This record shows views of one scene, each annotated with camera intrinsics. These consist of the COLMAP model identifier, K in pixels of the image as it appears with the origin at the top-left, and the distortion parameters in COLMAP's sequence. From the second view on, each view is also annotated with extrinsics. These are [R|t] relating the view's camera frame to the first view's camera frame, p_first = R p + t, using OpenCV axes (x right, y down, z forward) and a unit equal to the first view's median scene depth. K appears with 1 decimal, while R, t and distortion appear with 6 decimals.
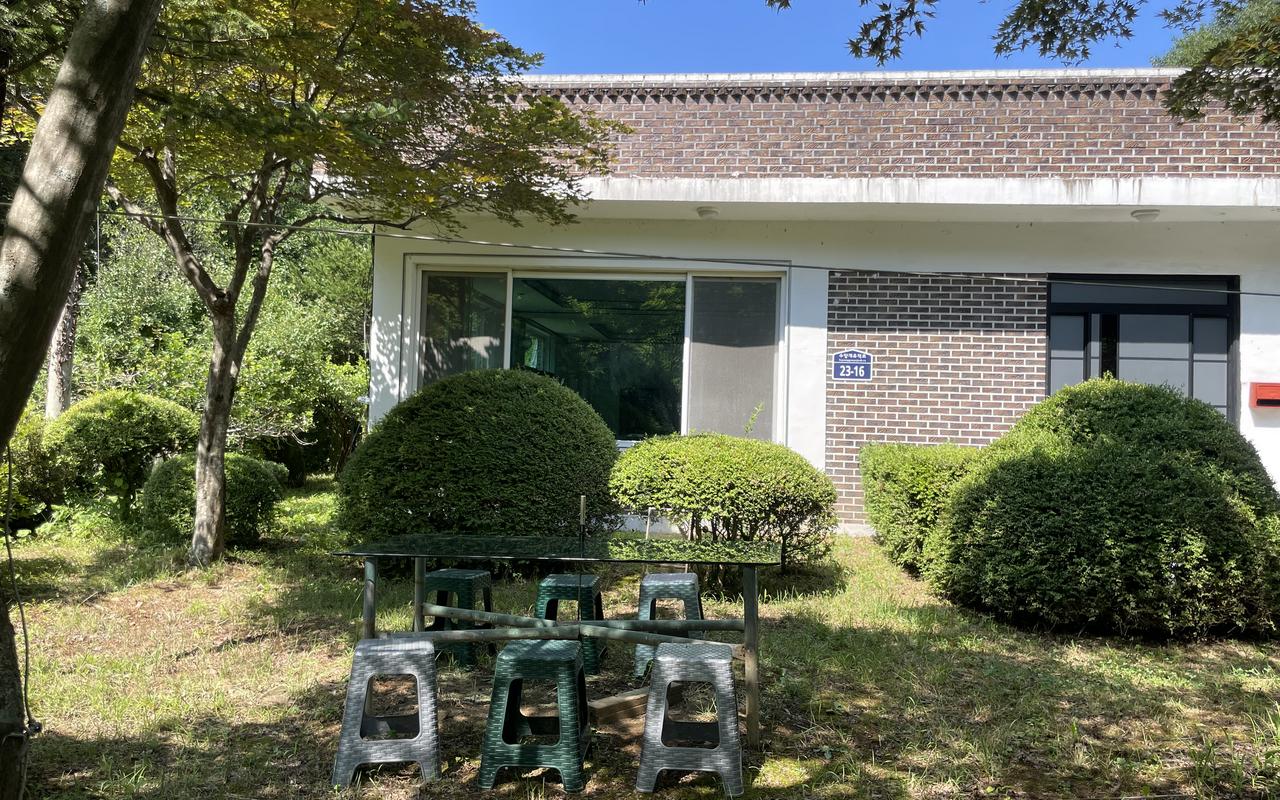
lens RADIAL K [[928.2, 0, 640.0], [0, 928.2, 400.0], [0, 0, 1]] dist [0.001846, -0.000108]
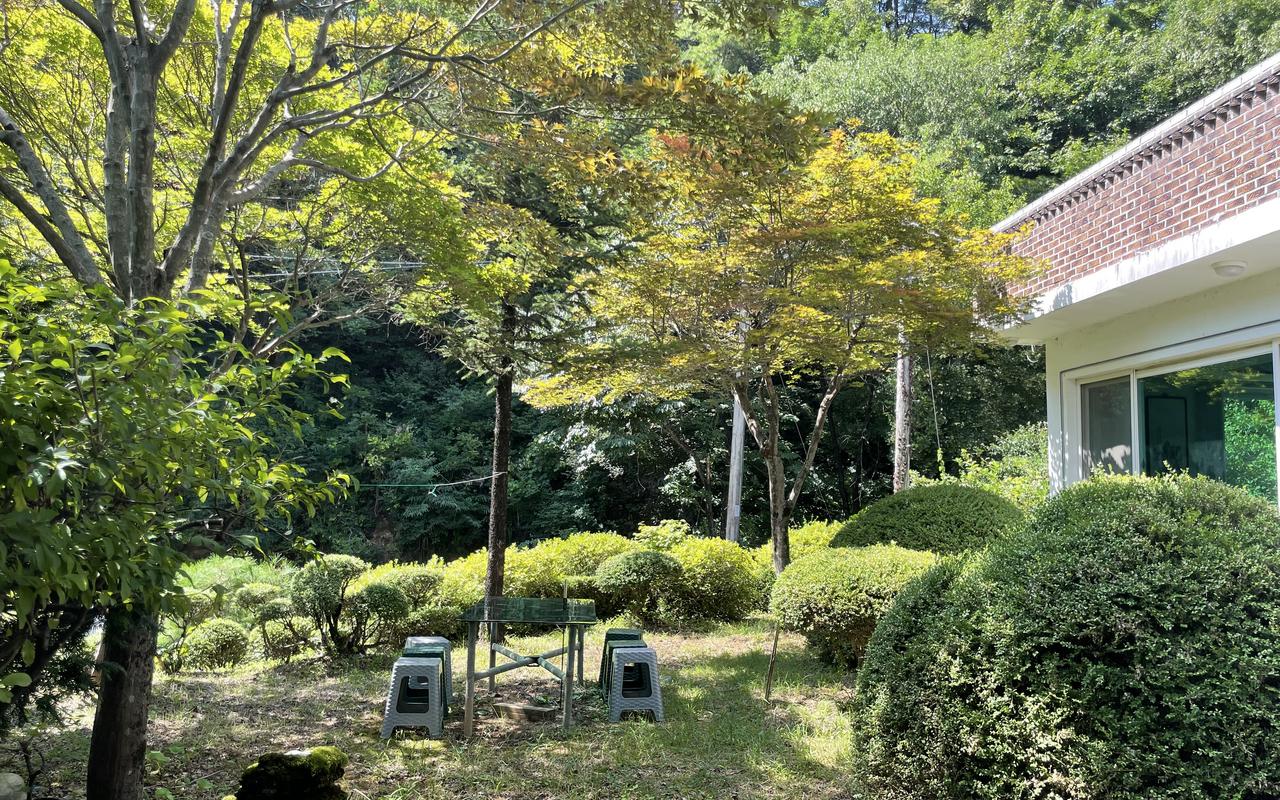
lens RADIAL K [[928.2, 0, 640.0], [0, 928.2, 400.0], [0, 0, 1]] dist [0.001846, -0.000108]
pose [[0.251896, -0.132847, -0.958593, 0.619345], [0.003490, 0.990651, -0.136373, 0.012365], [0.967748, 0.031006, 0.250004, 0.294084]]
